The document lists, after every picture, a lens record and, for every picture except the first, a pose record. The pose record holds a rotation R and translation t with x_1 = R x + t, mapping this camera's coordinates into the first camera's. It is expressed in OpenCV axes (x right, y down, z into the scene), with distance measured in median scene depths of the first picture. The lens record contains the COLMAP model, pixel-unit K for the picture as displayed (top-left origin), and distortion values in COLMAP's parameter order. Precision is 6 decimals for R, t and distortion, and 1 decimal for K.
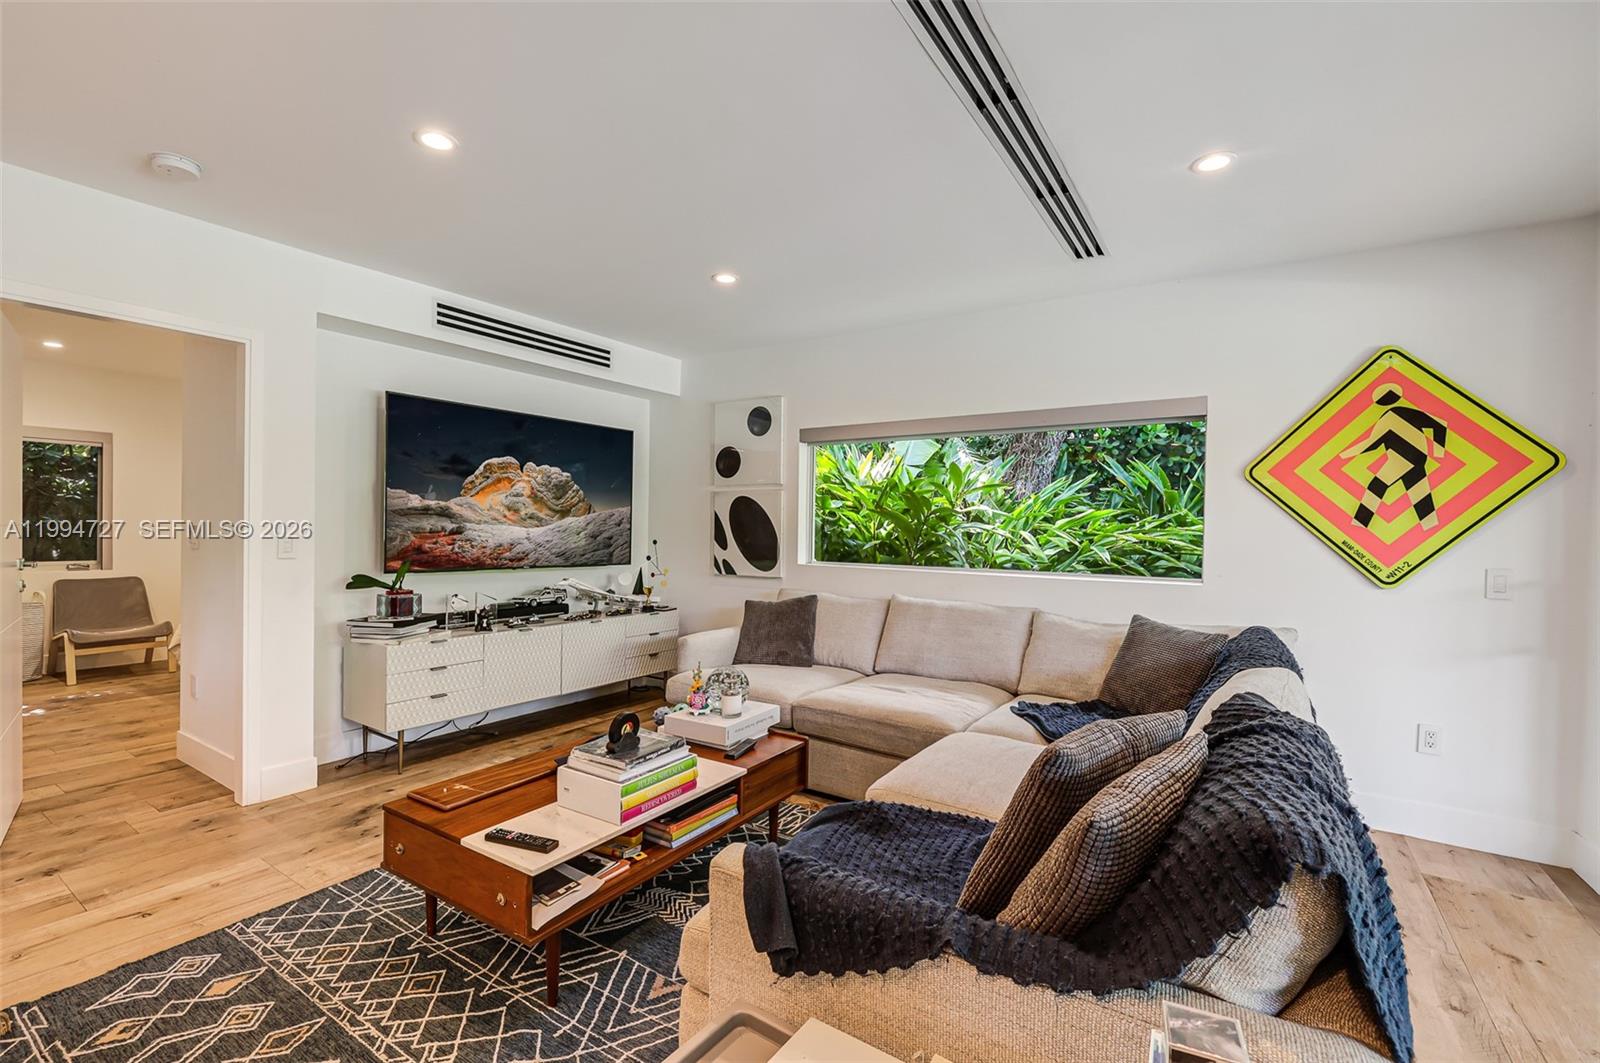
lens RADIAL K [[696.0, 0, 807.4], [0, 696.0, 535.0], [0, 0, 1]] dist [0.002592, 0.001786]
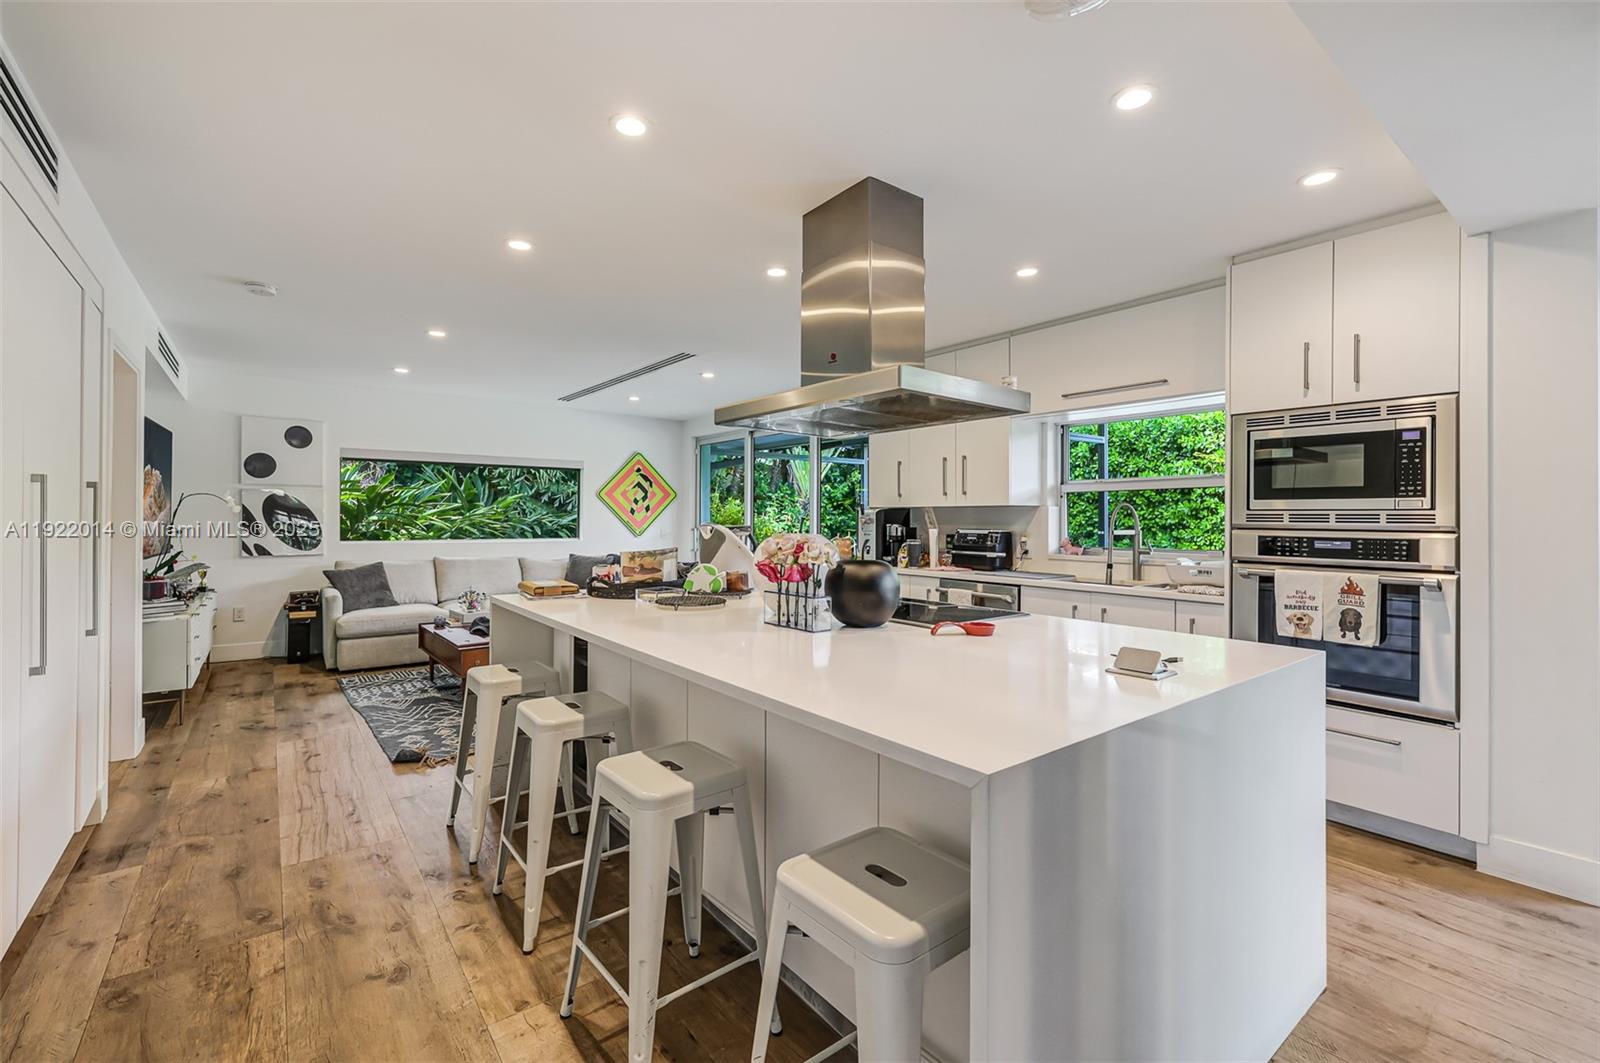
lens RADIAL K [[696.0, 0, 802.8], [0, 696.0, 523.5], [0, 0, 1]] dist [0.002592, 0.001786]
pose [[0.297211, -0.023846, 0.954514, -1.596762], [0.005220, 0.999714, 0.023350, -0.039141], [-0.954798, -0.001957, 0.297250, -0.459600]]
